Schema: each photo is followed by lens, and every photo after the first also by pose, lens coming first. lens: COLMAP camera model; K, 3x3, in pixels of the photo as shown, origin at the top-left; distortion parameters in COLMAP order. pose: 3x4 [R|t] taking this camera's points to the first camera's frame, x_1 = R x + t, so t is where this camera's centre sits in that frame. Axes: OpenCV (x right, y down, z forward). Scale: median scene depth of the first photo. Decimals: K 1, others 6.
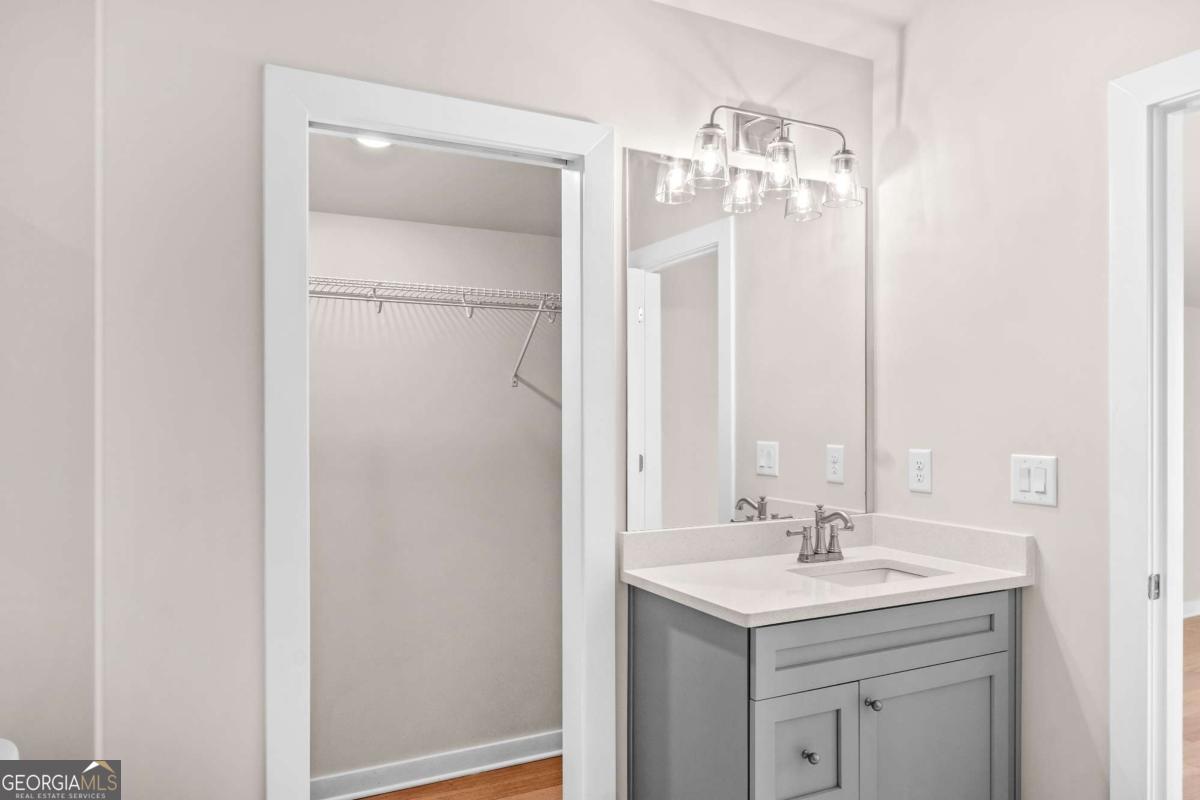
lens RADIAL K [[841.0, 0, 601.9], [0, 841.0, 404.4], [0, 0, 1]] dist [-0.006645, 0.001789]
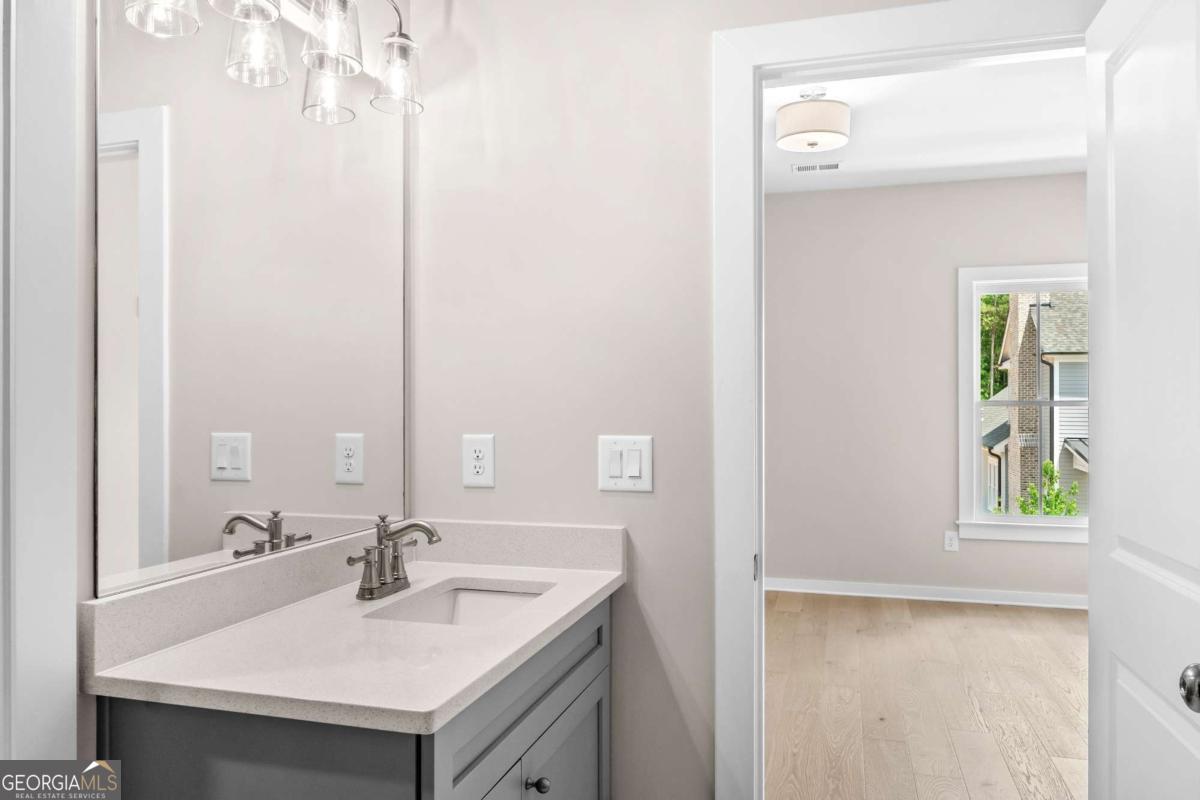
lens RADIAL K [[841.0, 0, 597.0], [0, 841.0, 400.2], [0, 0, 1]] dist [-0.006645, 0.001789]
pose [[0.688467, 0.001982, 0.725265, -0.134437], [-0.002733, 0.999996, -0.000138, 0.021415], [-0.725263, -0.001887, 0.688470, 0.378413]]
